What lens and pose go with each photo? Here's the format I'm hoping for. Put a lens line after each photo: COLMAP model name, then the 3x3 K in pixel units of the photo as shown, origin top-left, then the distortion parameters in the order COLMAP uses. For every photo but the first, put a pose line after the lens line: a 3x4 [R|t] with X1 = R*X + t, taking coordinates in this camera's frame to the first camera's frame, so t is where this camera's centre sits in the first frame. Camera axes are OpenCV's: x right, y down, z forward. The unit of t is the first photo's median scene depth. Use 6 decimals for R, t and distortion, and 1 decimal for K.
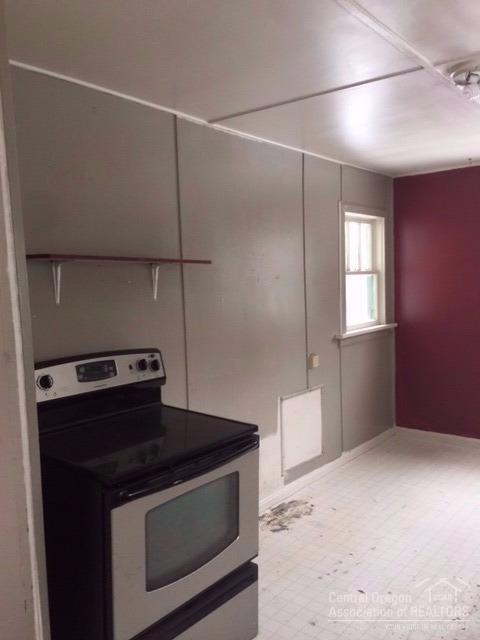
lens RADIAL K [[556.0, 0, 278.1], [0, 556.0, 324.9], [0, 0, 1]] dist [0.052446, -0.095958]
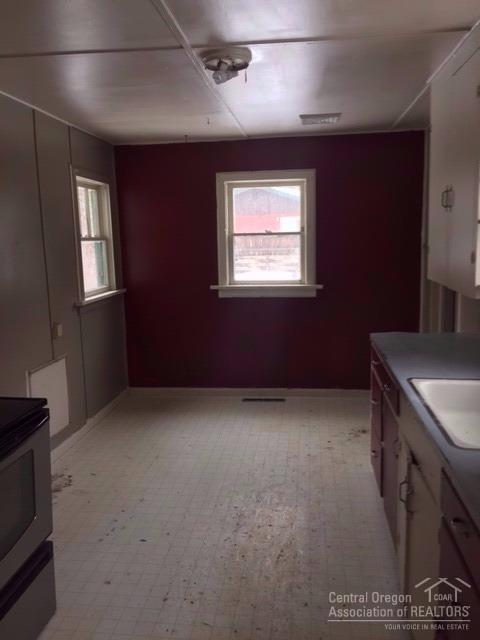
lens RADIAL K [[556.0, 0, 240.6], [0, 556.0, 319.9], [0, 0, 1]] dist [0.052446, -0.095958]
pose [[0.831036, -0.067948, 0.552052, -0.199647], [0.042914, 0.997385, 0.058159, 0.004583], [-0.554560, -0.024642, 0.831779, 0.020332]]
